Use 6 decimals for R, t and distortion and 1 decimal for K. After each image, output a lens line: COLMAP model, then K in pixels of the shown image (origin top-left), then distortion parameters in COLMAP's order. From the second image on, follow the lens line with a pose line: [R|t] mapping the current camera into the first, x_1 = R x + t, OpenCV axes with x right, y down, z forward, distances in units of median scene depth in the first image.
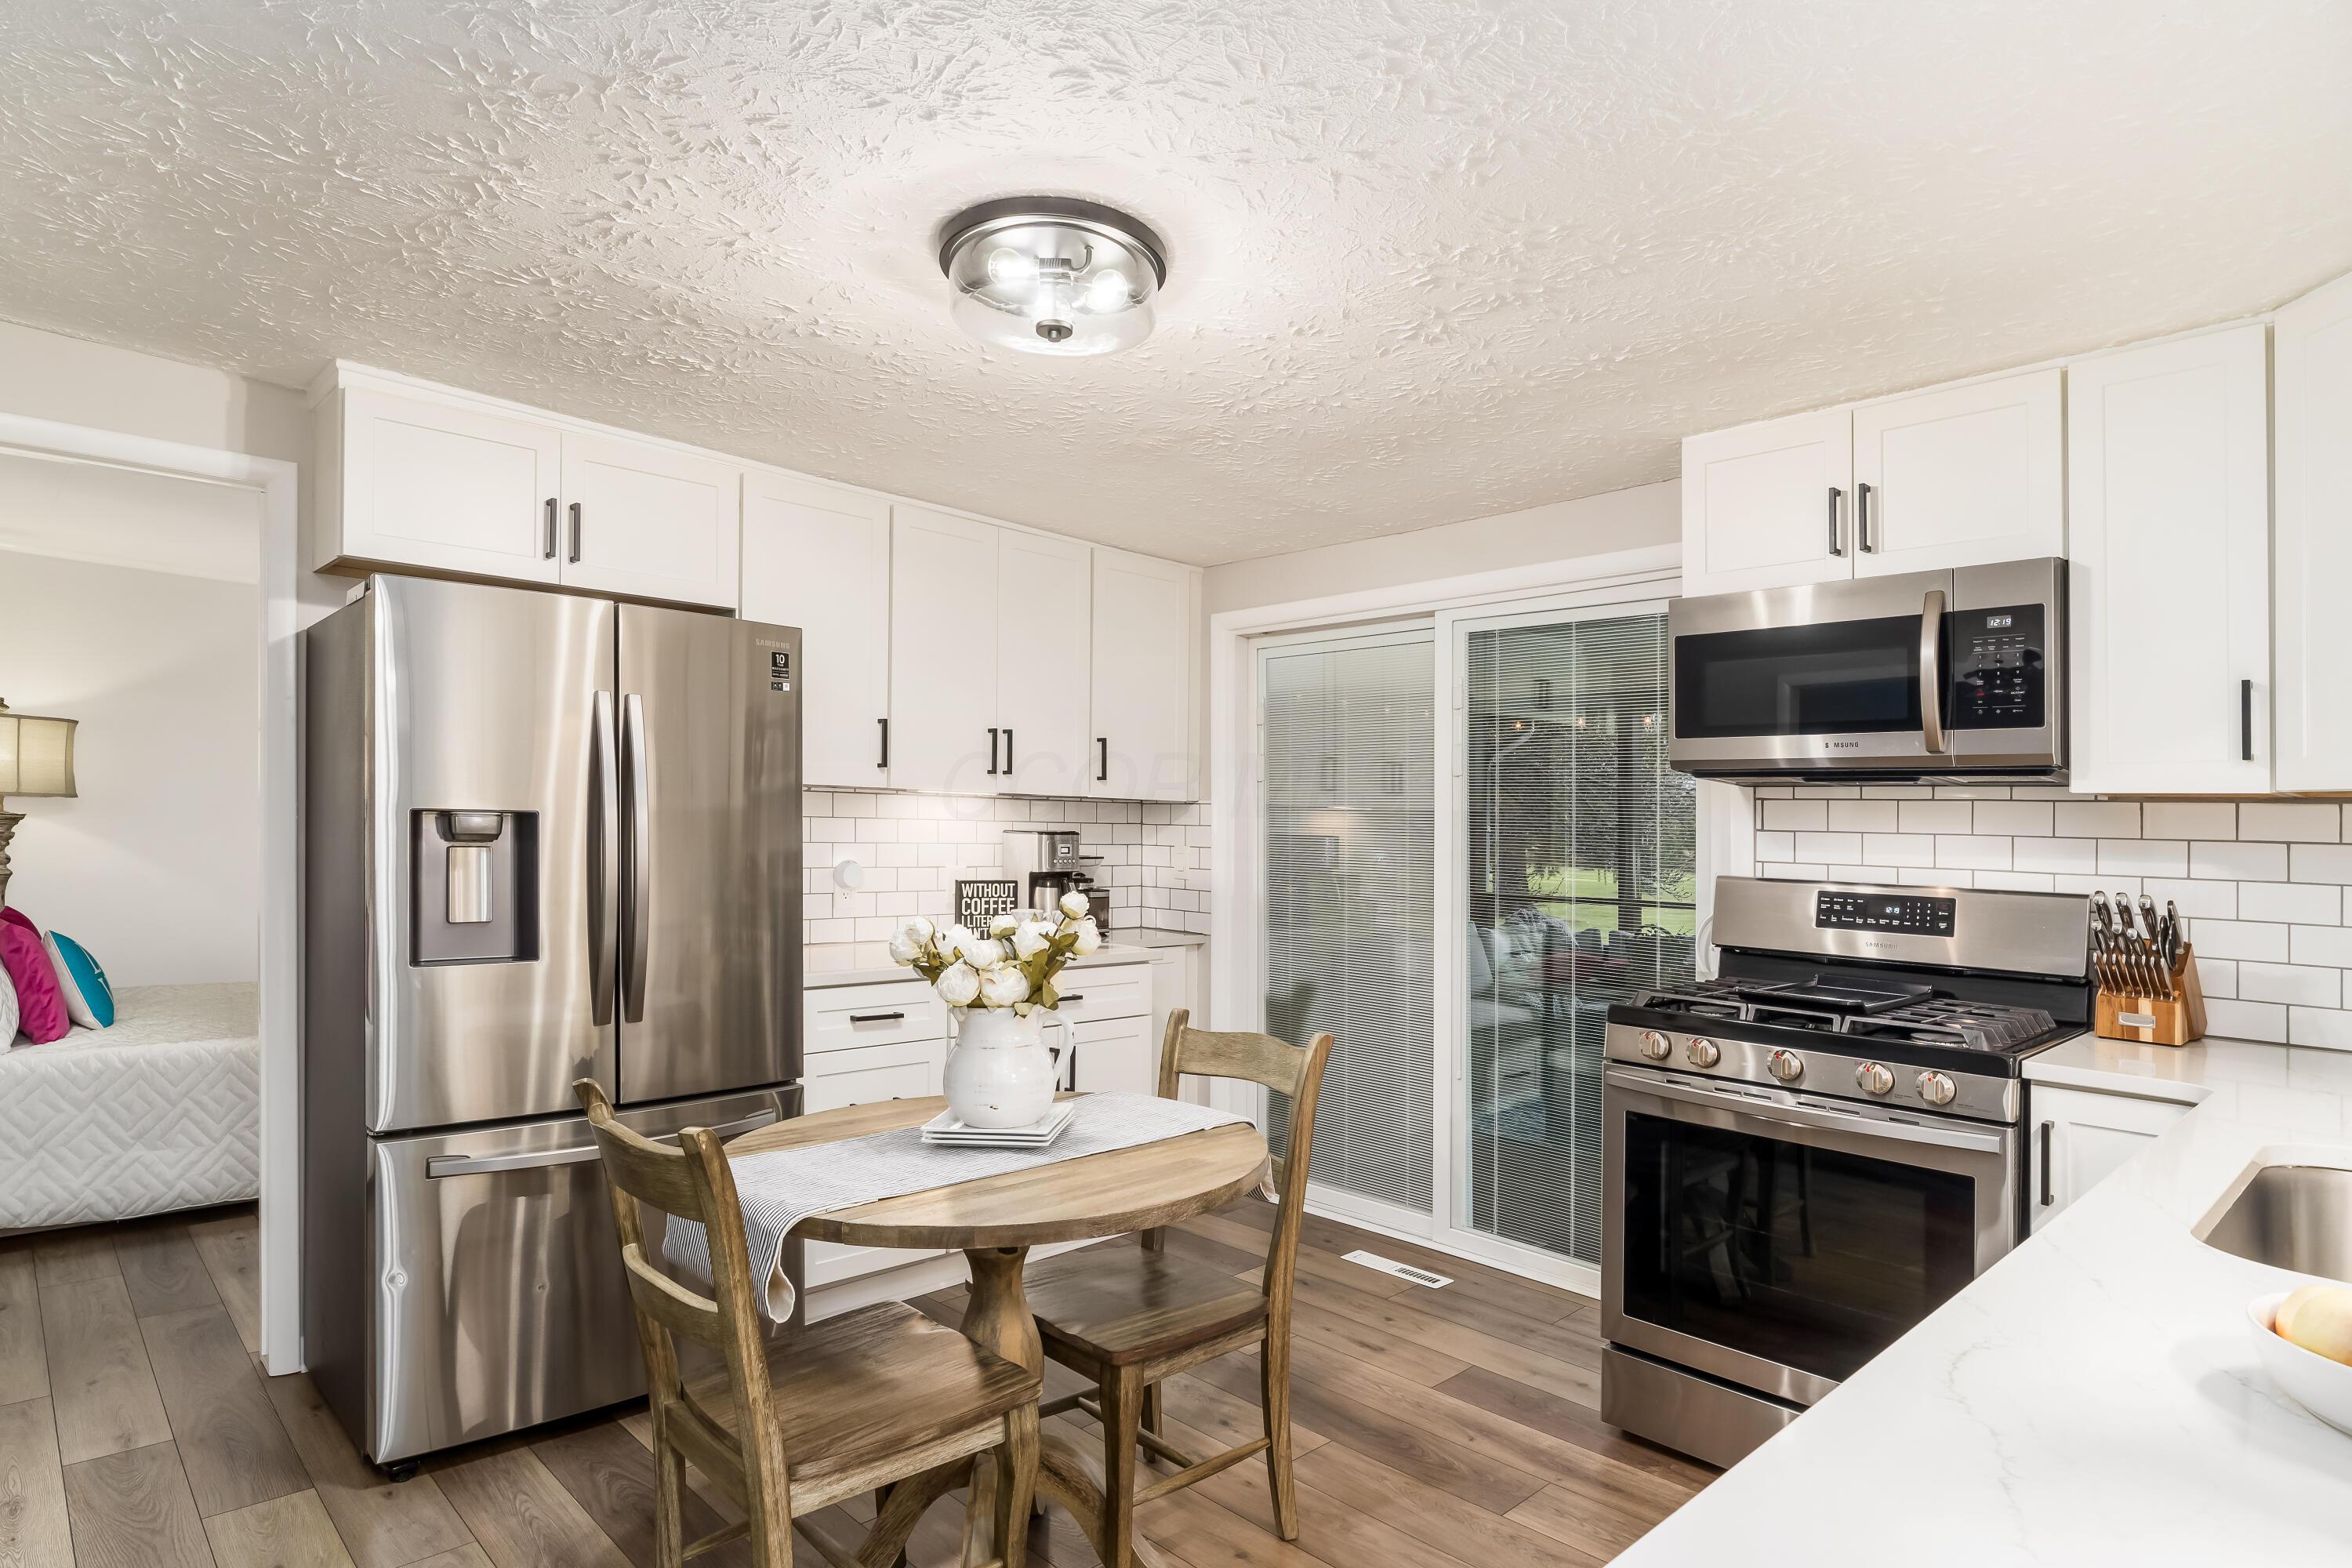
lens RADIAL K [[1293.5, 0, 1171.4], [0, 1293.5, 809.6], [0, 0, 1]] dist [-0.003026, -0.000680]
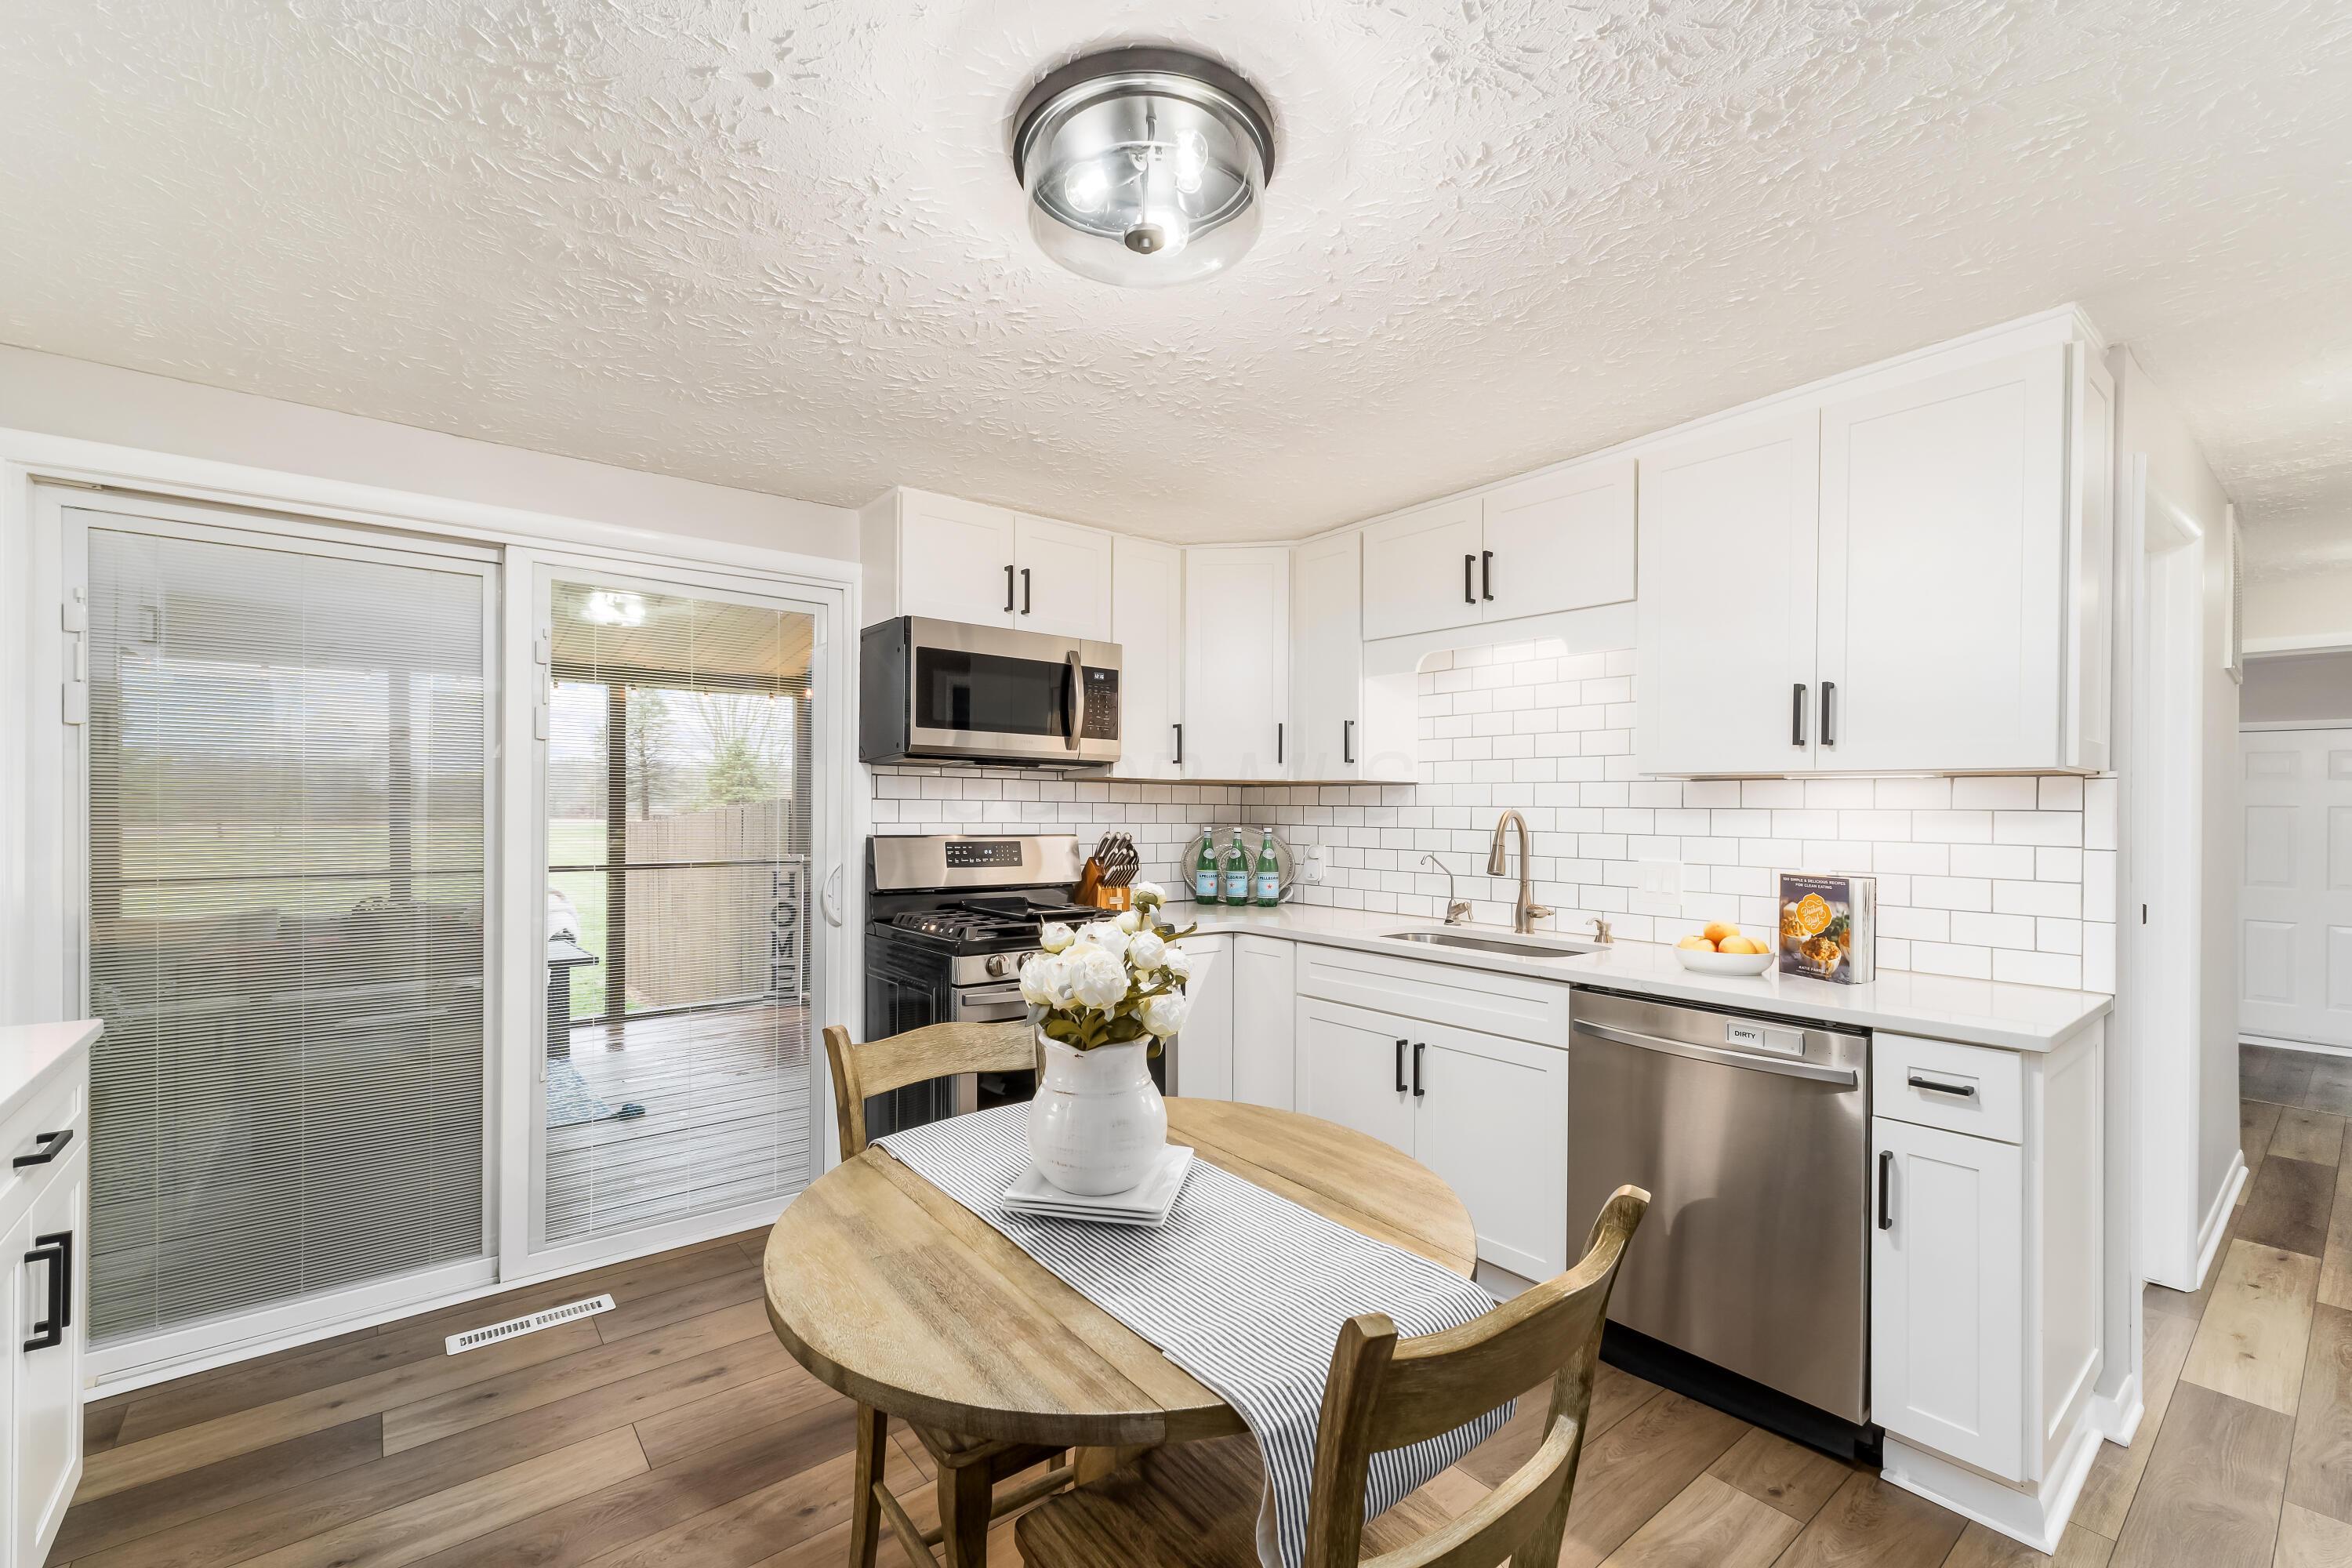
lens RADIAL K [[989.2, 0, 1176.0], [0, 989.2, 784.0], [0, 0, 1]] dist [0.006045, 0.000124]
pose [[0.073421, 0.004474, 0.997291, -0.559541], [-0.018446, 0.999825, -0.003128, -0.001314], [-0.997130, -0.018167, 0.073491, 0.686714]]
